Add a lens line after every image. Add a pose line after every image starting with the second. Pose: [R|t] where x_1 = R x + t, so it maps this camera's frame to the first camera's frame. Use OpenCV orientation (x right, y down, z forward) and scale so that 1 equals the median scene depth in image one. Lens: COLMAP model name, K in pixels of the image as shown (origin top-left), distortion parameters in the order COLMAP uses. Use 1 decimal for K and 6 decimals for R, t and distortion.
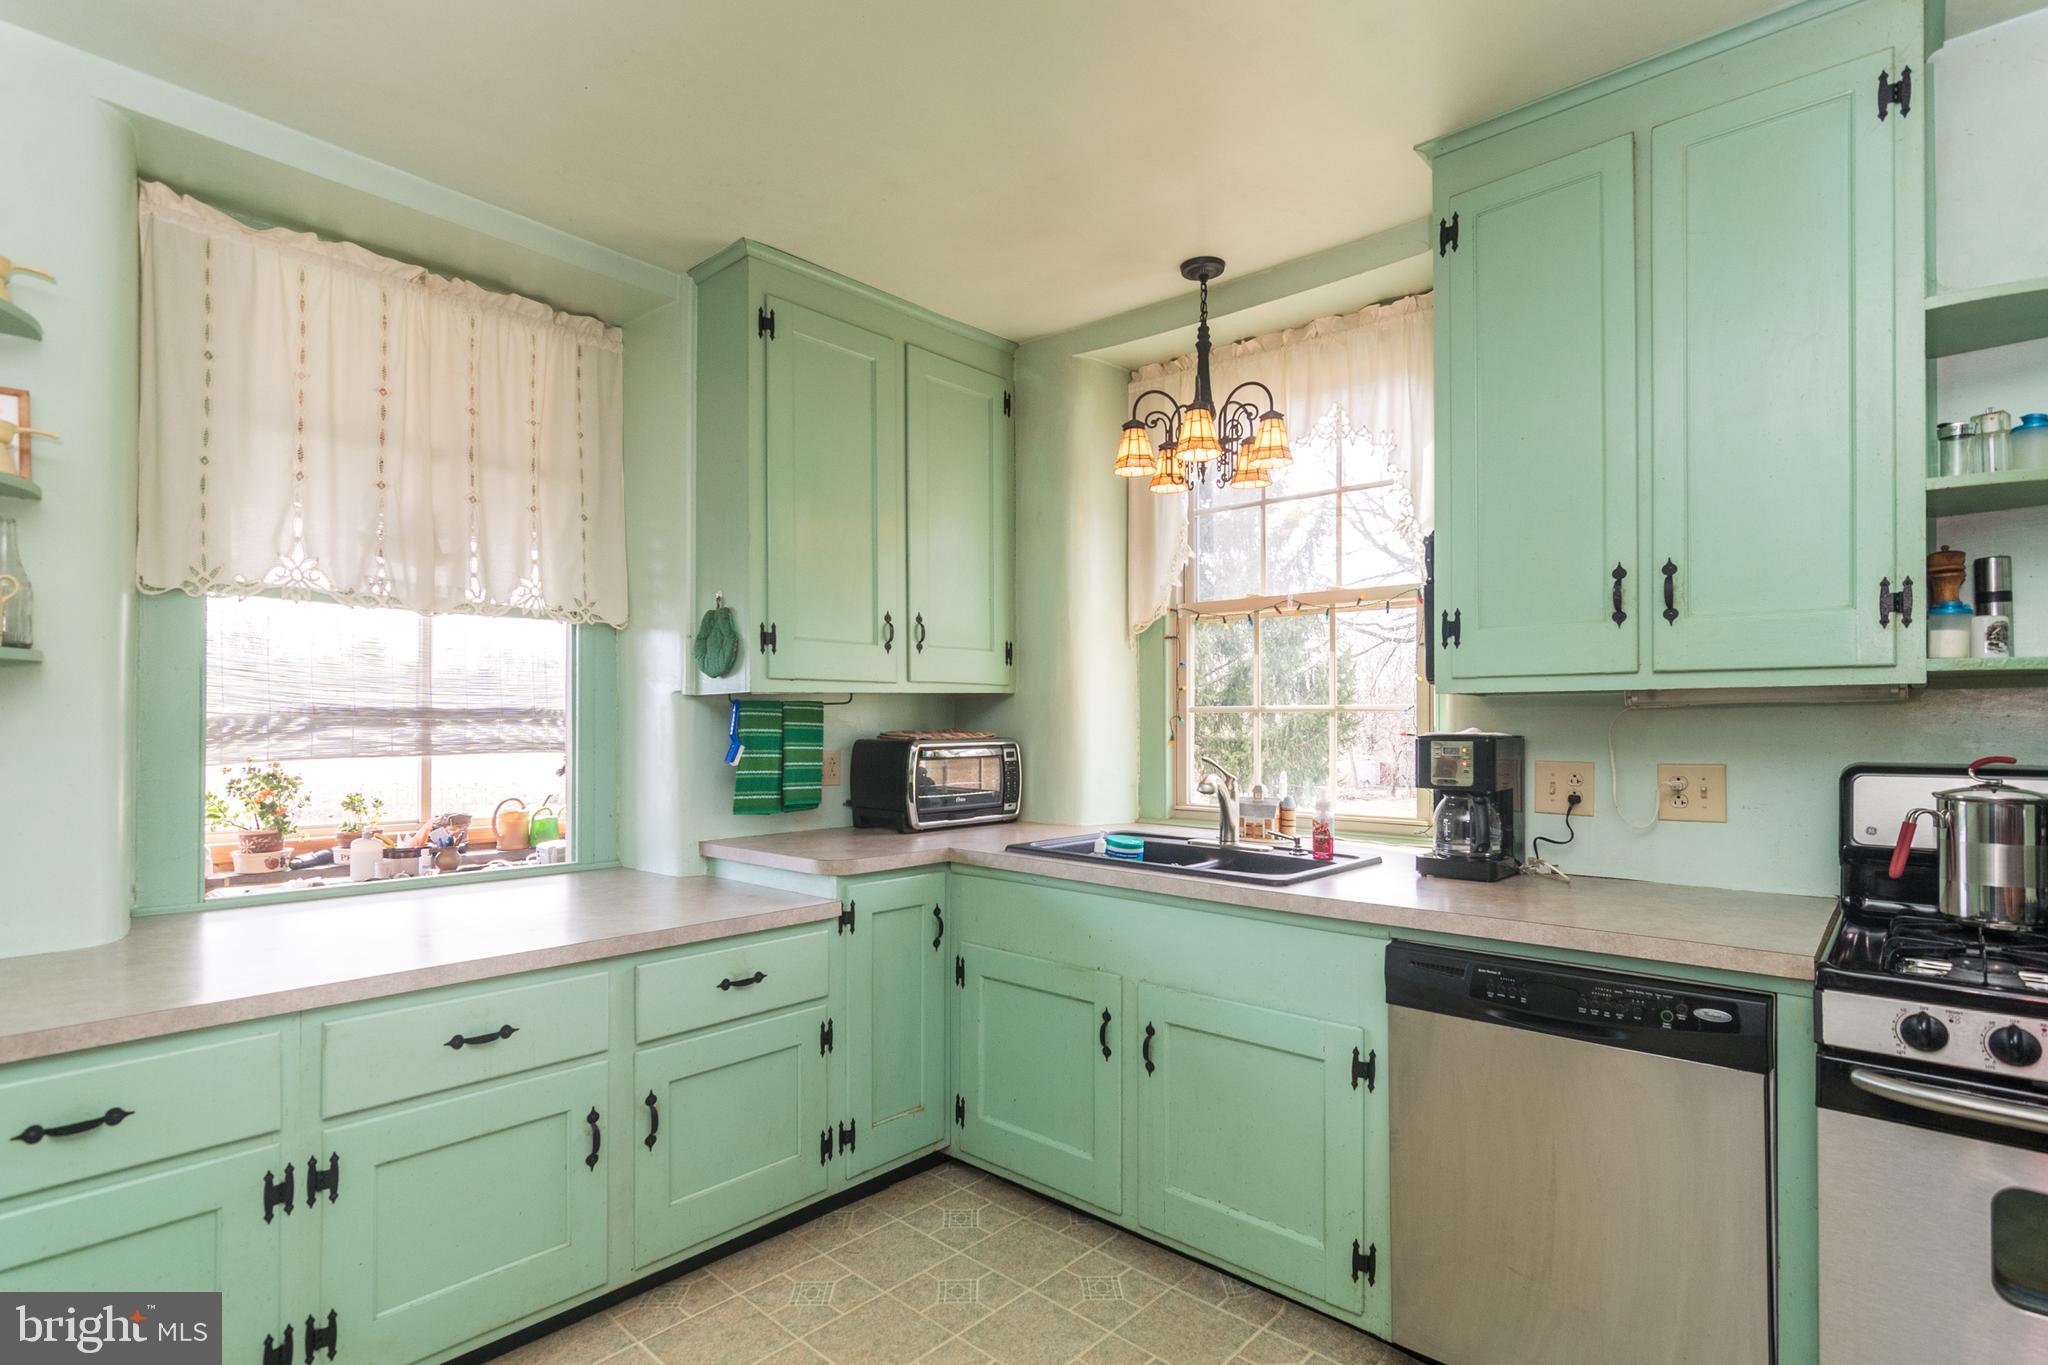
lens RADIAL K [[1021.1, 0, 1081.9], [0, 1021.1, 714.6], [0, 0, 1]] dist [-0.009613, 0.005110]
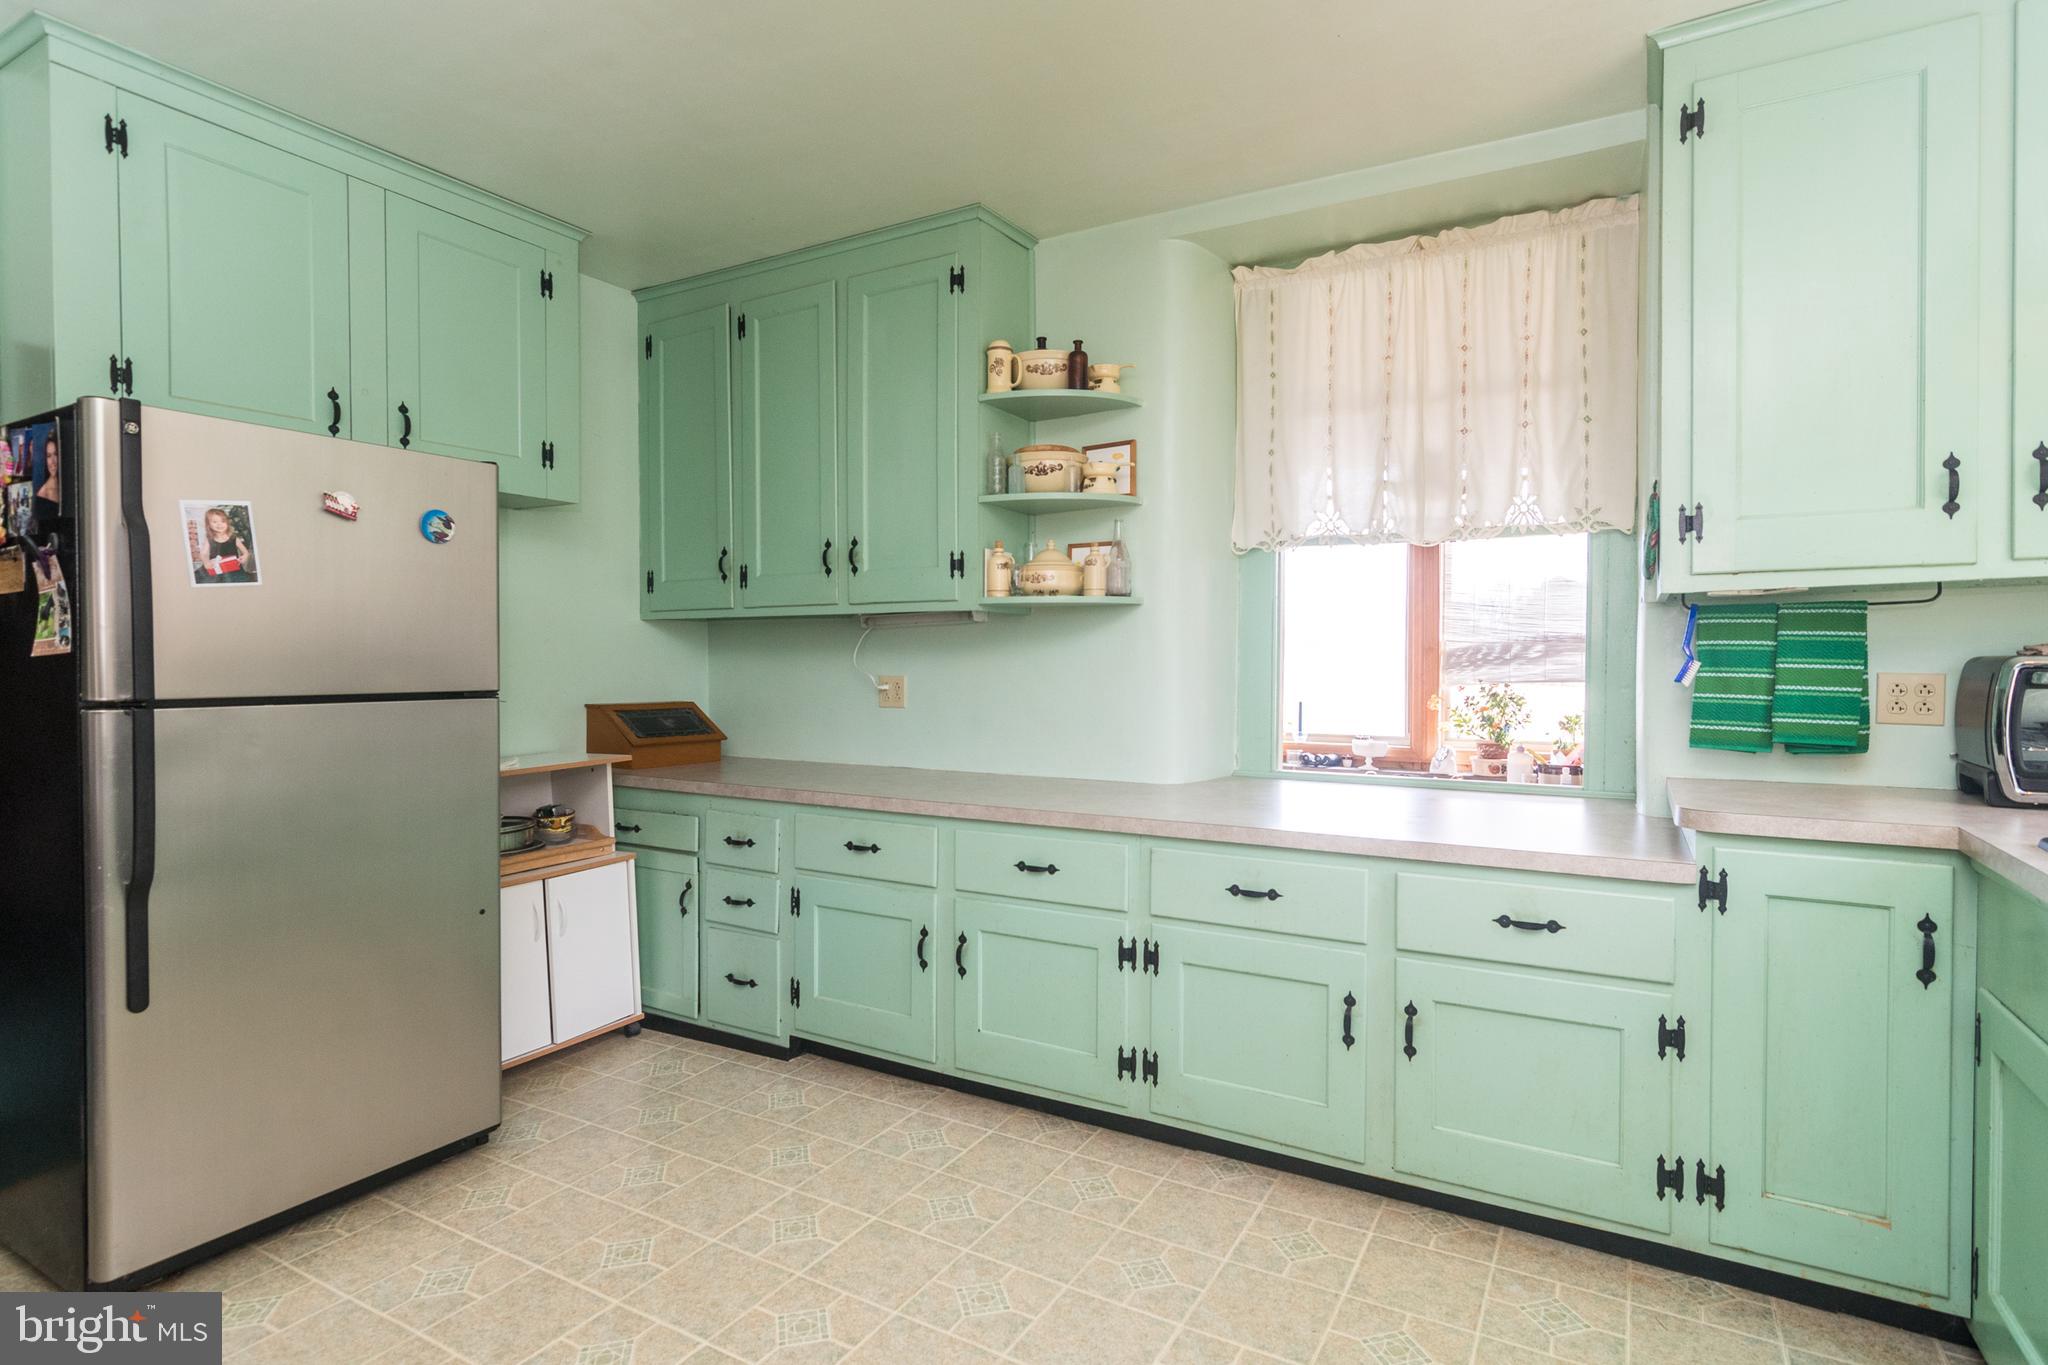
lens RADIAL K [[1021.1, 0, 997.1], [0, 1021.1, 675.2], [0, 0, 1]] dist [-0.009613, 0.005110]
pose [[0.164900, 0.009386, -0.986266, 0.377543], [0.007899, 0.999910, 0.010837, 0.029214], [0.986279, -0.009577, 0.164811, 0.342036]]
